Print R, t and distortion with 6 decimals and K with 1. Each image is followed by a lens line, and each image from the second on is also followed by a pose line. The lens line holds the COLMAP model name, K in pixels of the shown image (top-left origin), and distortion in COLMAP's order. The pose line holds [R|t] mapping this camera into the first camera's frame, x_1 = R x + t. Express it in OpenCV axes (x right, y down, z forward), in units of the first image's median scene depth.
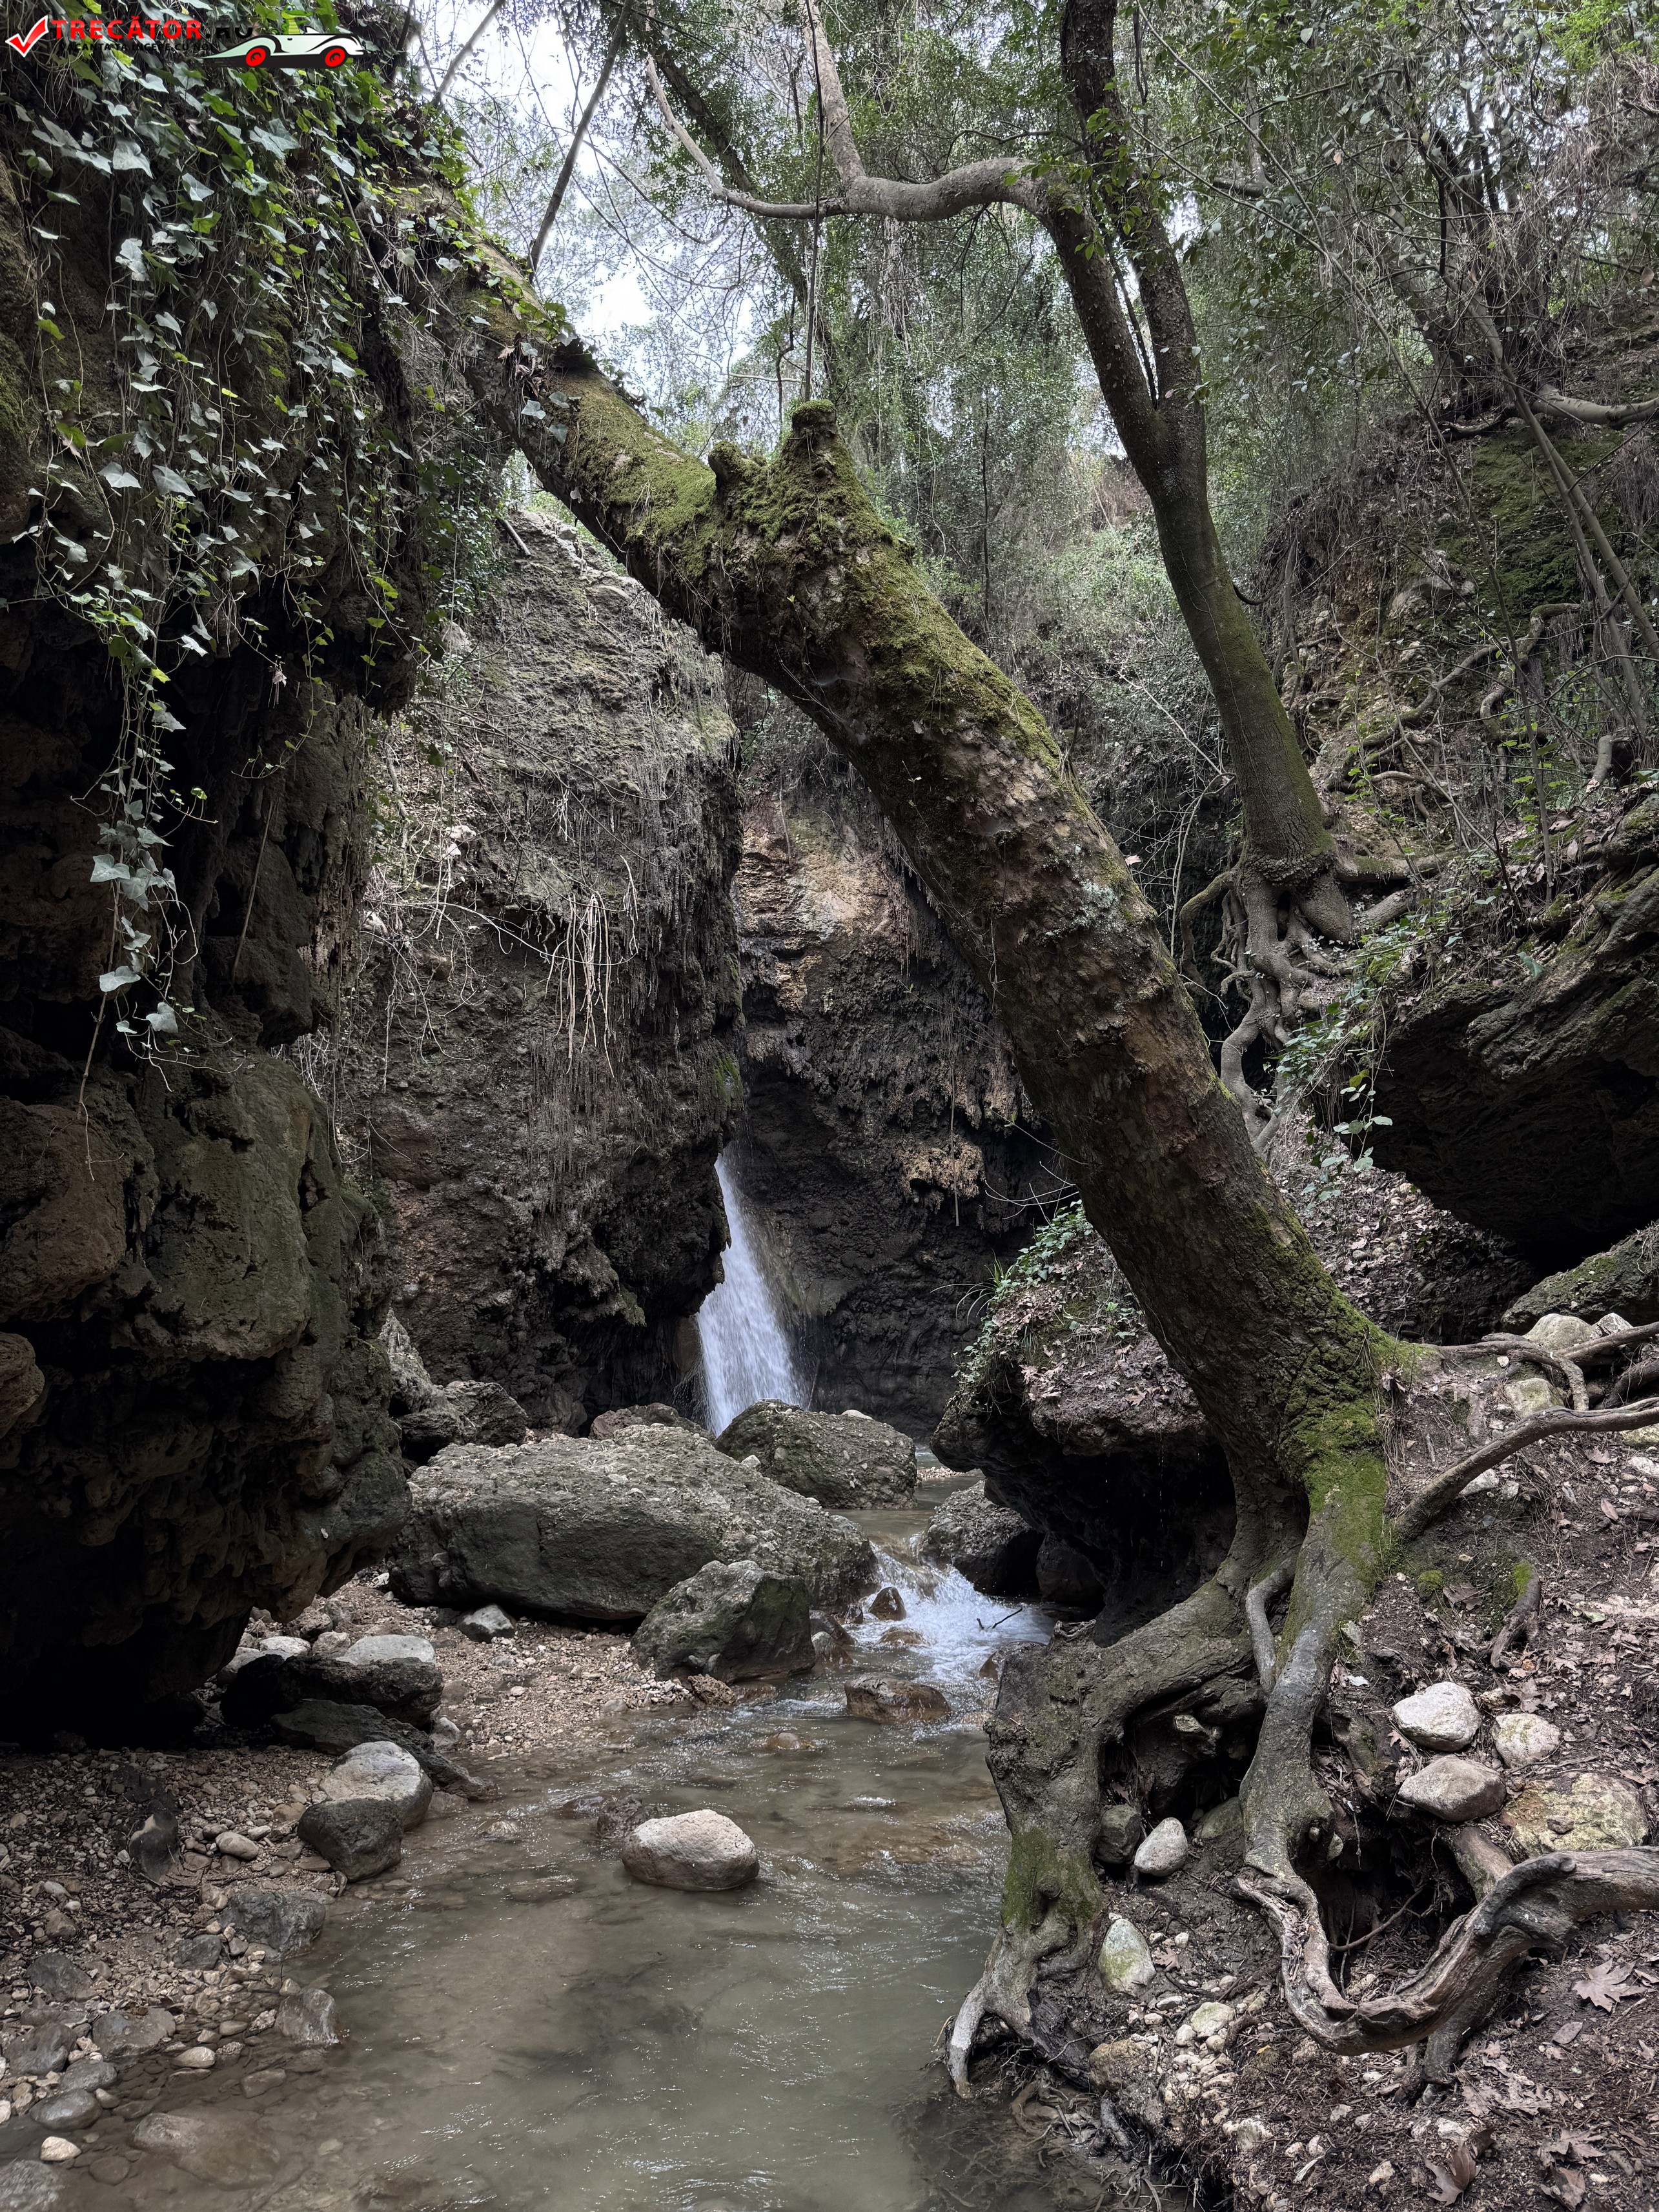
lens RADIAL K [[1540.2, 0, 837.1], [0, 1540.2, 1114.5], [0, 0, 1]] dist [0.142167, -0.209404]
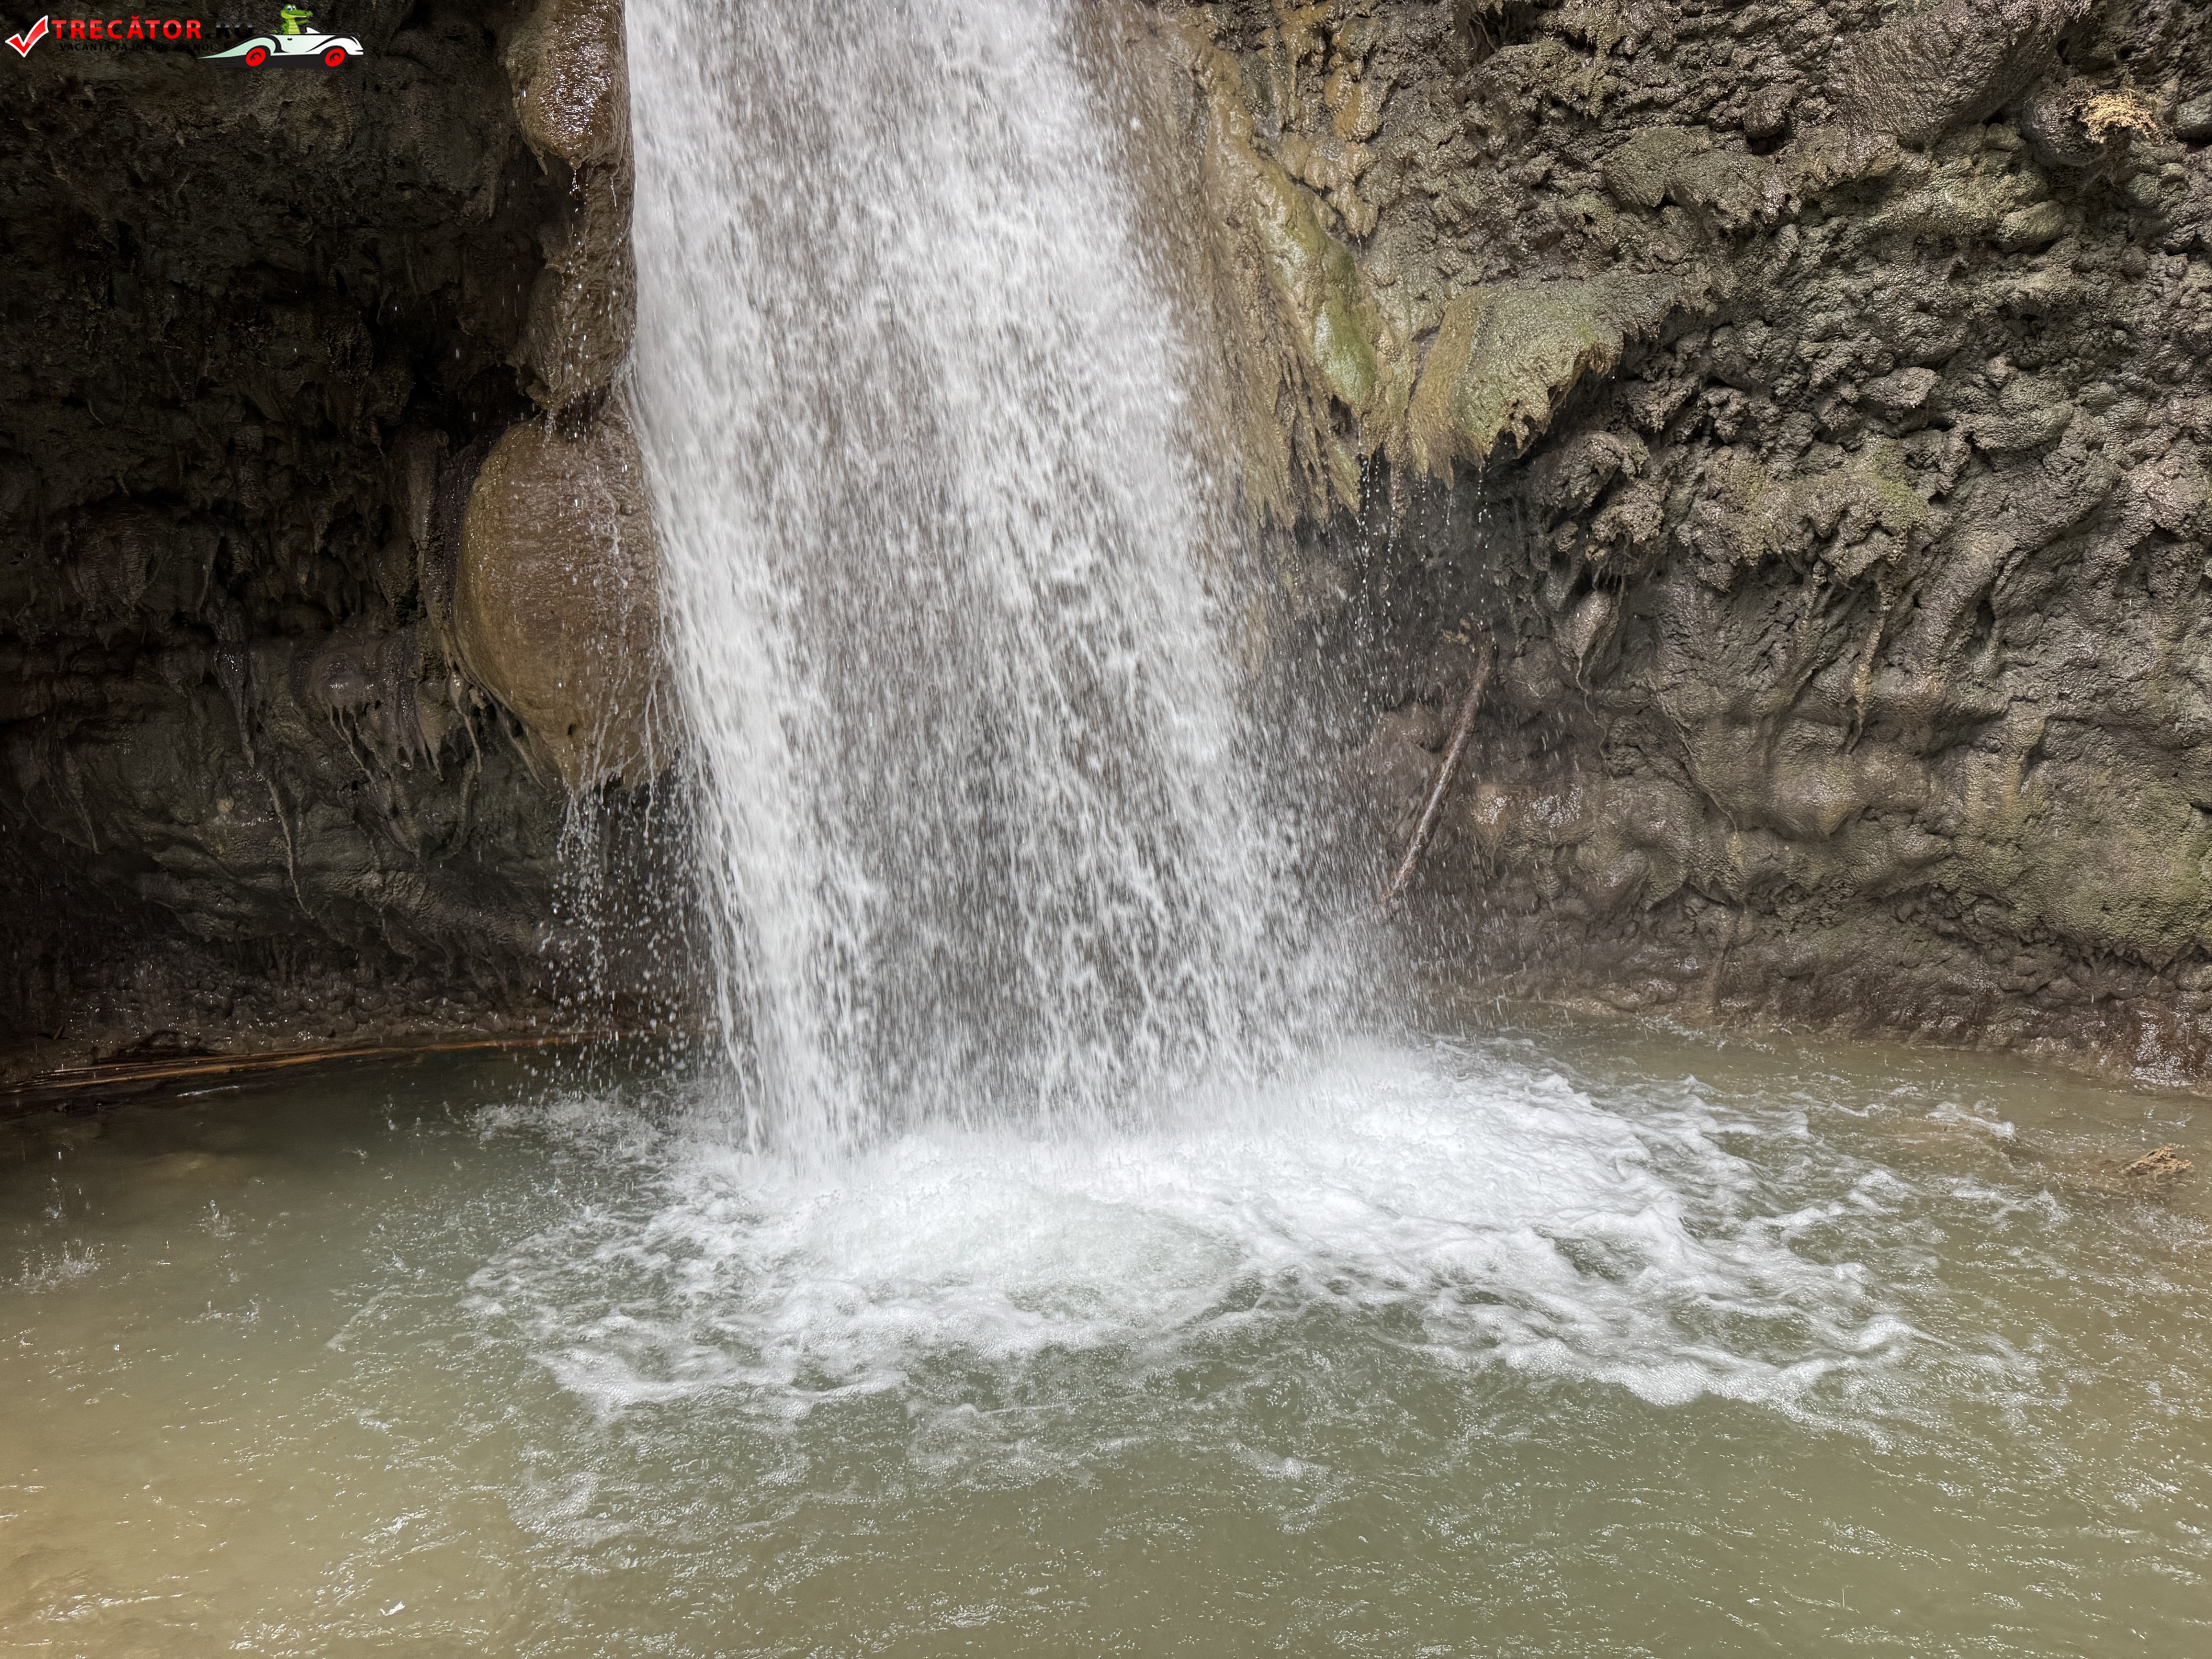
lens RADIAL K [[1570.3, 0, 1109.4], [0, 1570.3, 833.5], [0, 0, 1]] dist [0.009362, -0.010669]
pose [[0.909139, 0.072477, -0.410138, 0.050757], [0.047754, 0.960109, 0.275519, 0.175236], [0.413746, -0.270071, 0.869411, 1.159095]]
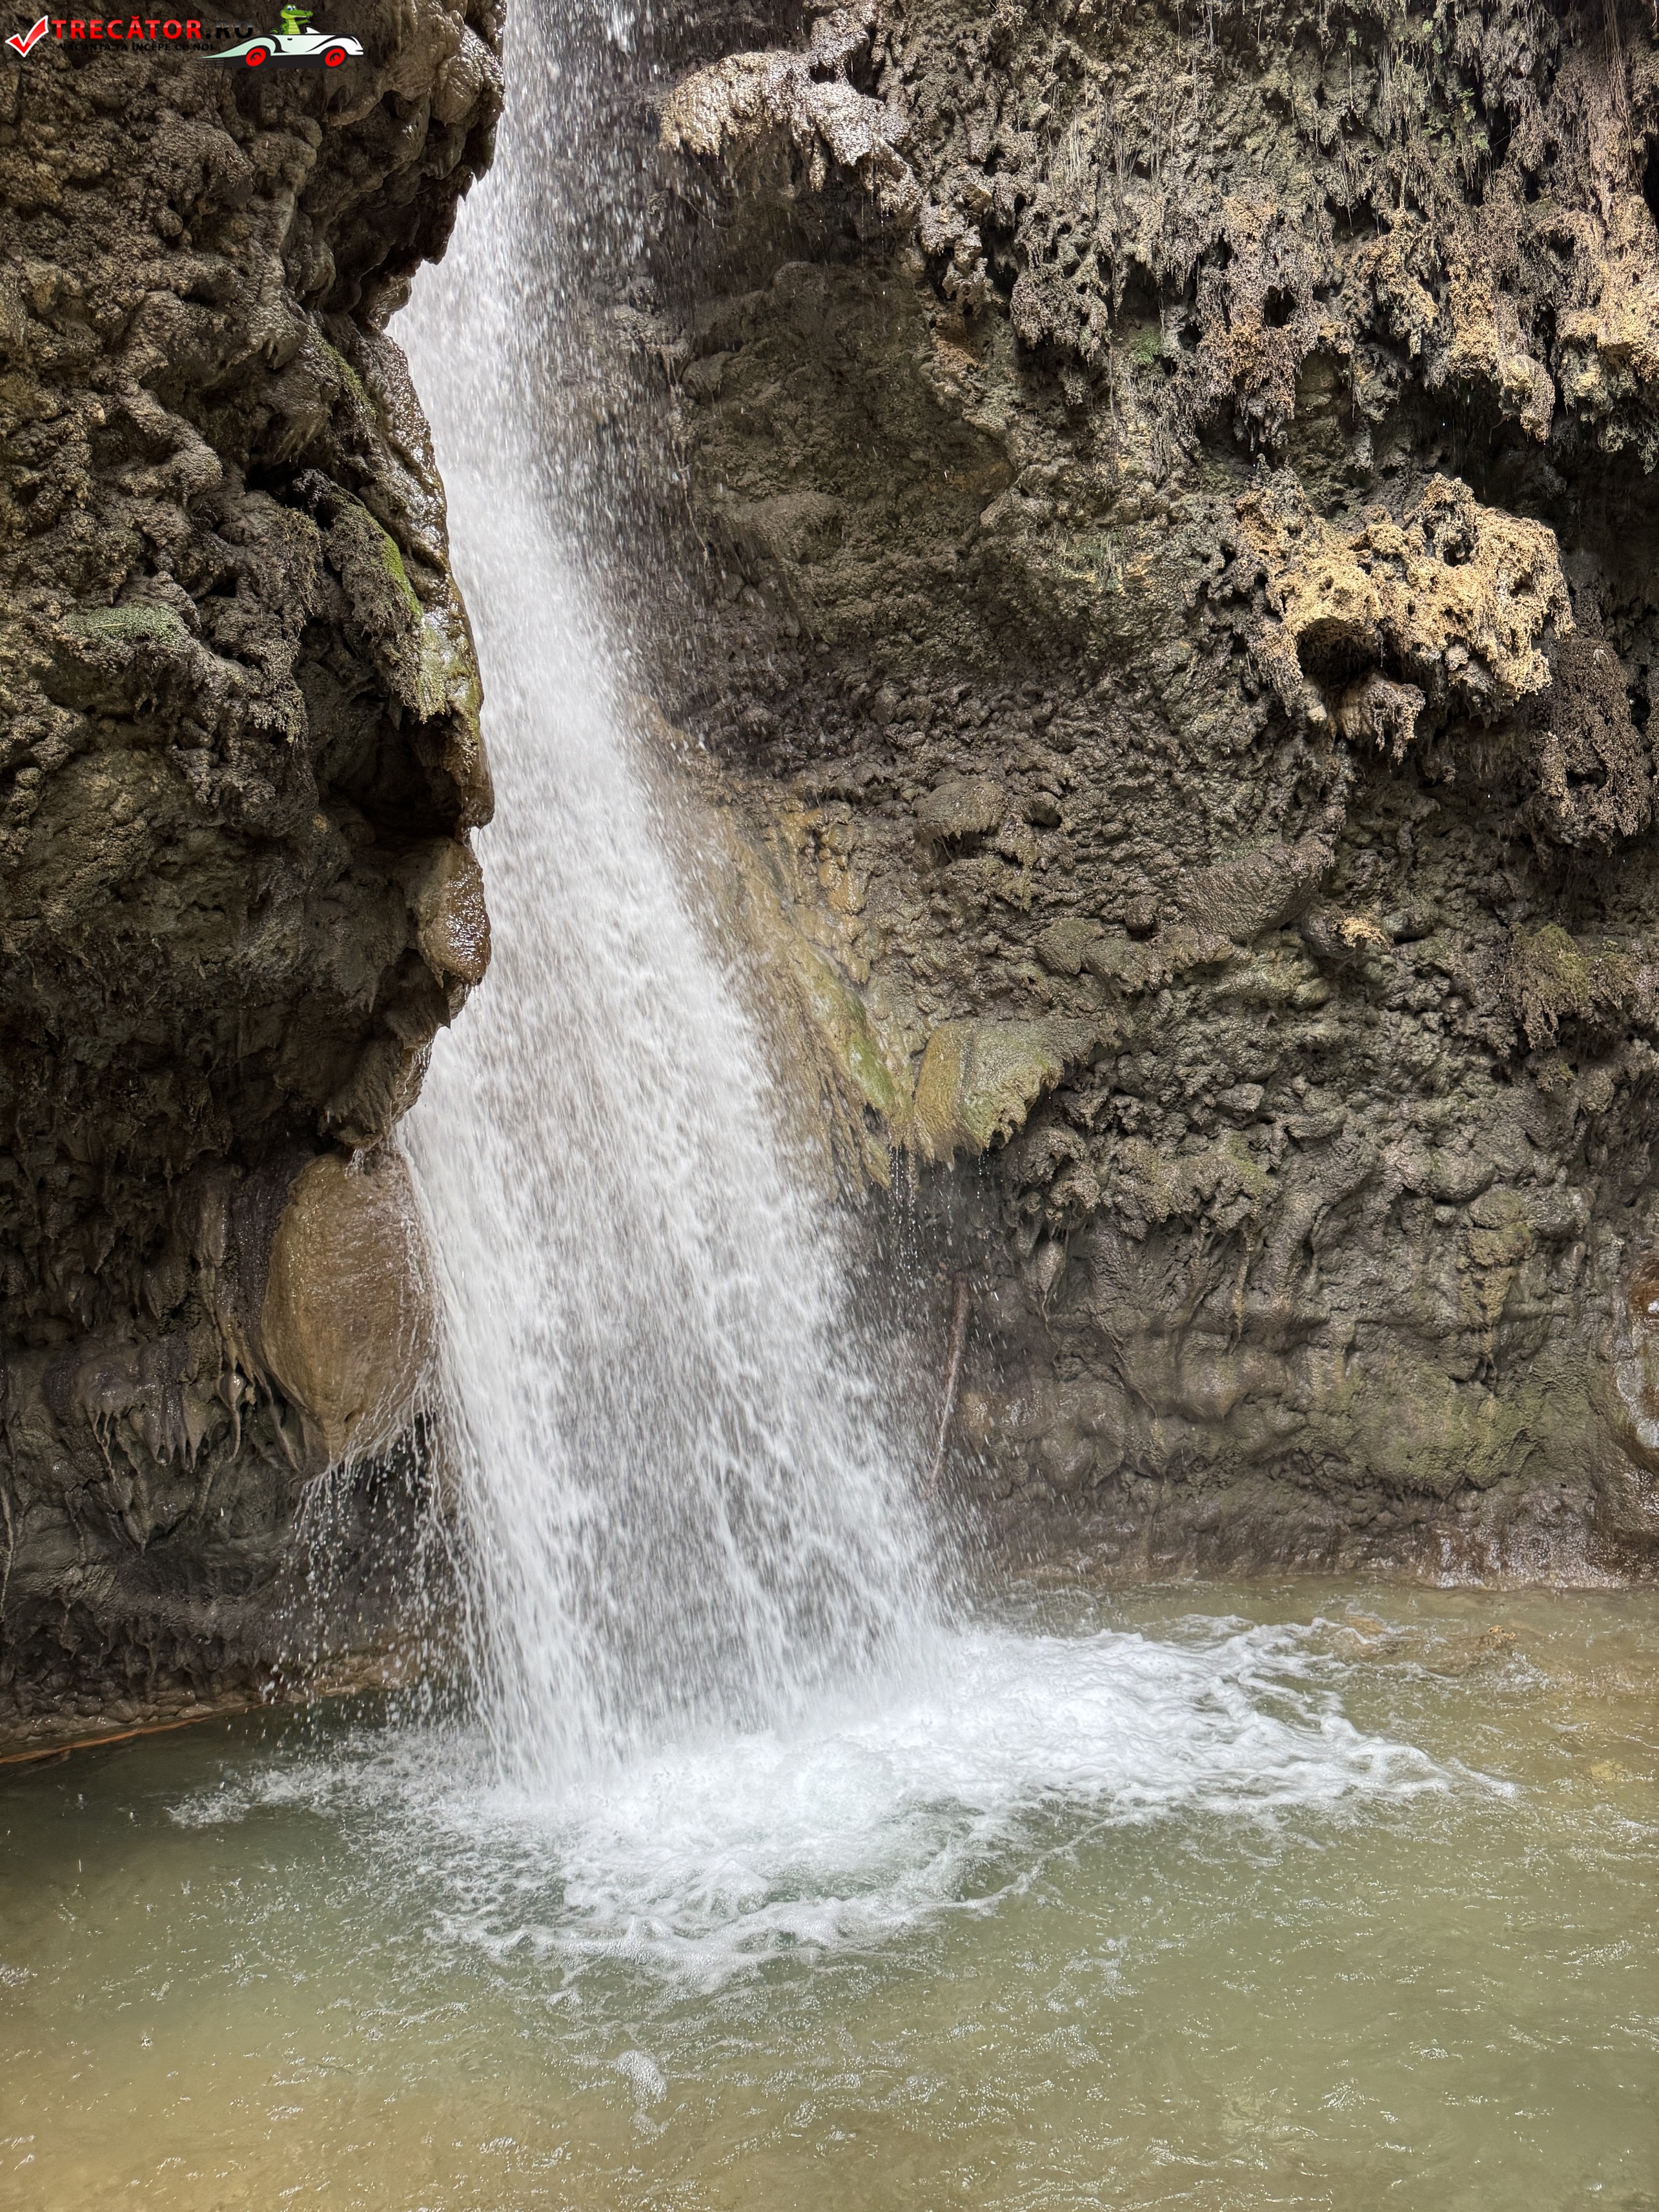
lens RADIAL K [[1544.0, 0, 829.5], [0, 1544.0, 1106.0], [0, 0, 1]] dist [0.149306, -0.263341]
pose [[0.996111, -0.025604, -0.084305, -0.017686], [0.032867, 0.995760, 0.085919, 0.145638], [0.081748, -0.088355, 0.992729, 1.071764]]
